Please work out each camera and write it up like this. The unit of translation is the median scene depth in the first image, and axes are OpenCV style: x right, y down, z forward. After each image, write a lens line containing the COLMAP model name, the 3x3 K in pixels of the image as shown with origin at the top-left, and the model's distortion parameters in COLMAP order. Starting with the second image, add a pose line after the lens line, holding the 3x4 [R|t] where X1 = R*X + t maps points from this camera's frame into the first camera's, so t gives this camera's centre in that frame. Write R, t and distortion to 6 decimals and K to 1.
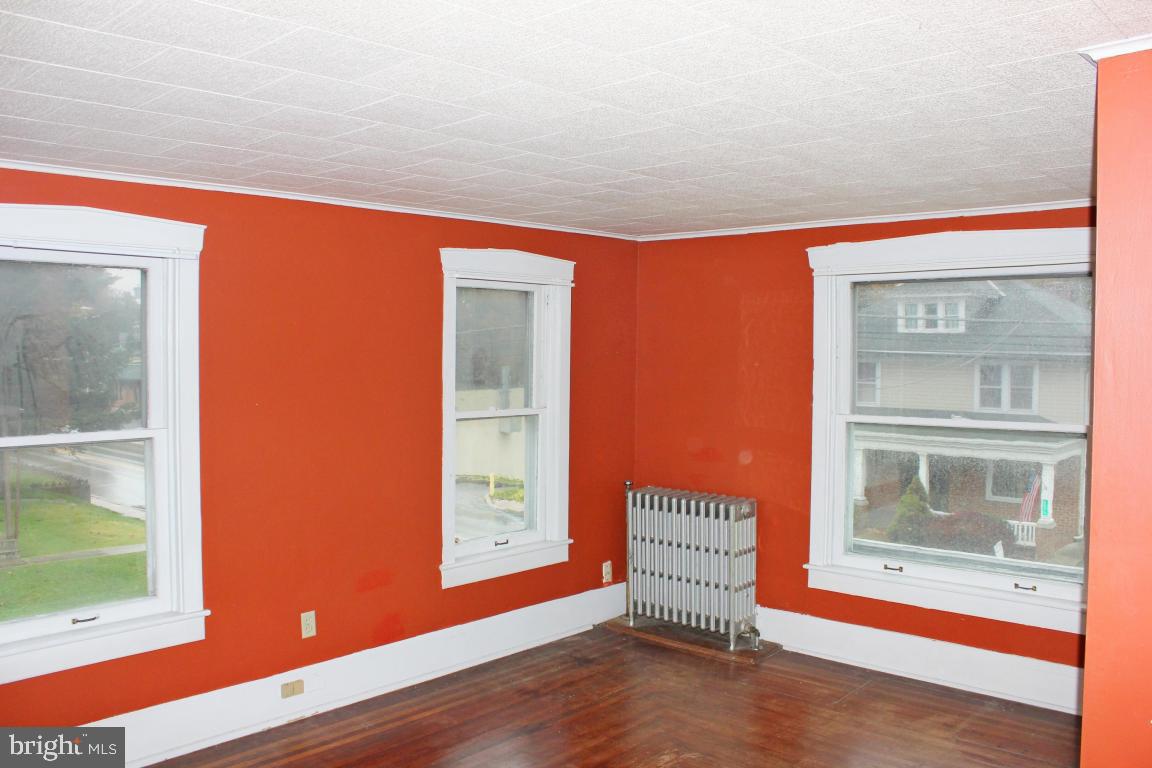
lens RADIAL K [[963.3, 0, 577.4], [0, 963.3, 388.3], [0, 0, 1]] dist [-0.138027, 0.088899]
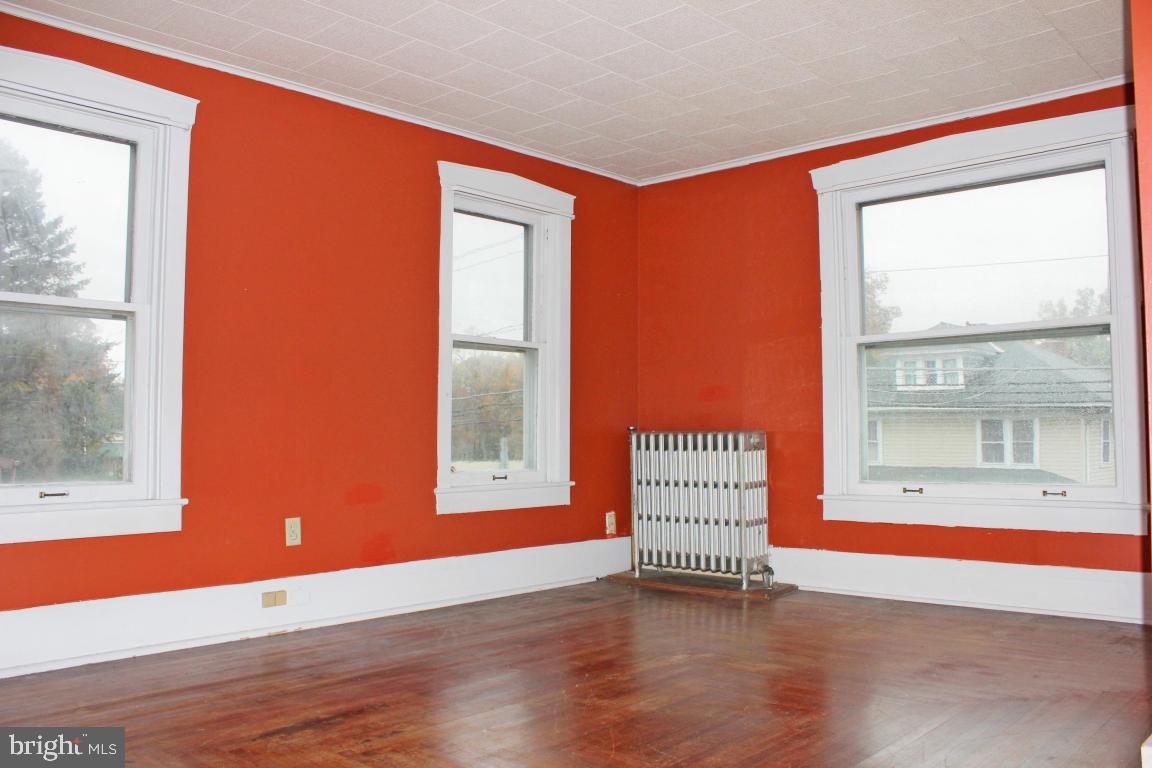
lens RADIAL K [[963.3, 0, 576.4], [0, 963.3, 379.7], [0, 0, 1]] dist [-0.138027, 0.088899]
pose [[0.999972, -0.007439, 0.000647, -0.002962], [0.007467, 0.995724, -0.092072, 0.152569], [0.000041, 0.092074, 0.995752, 0.041077]]
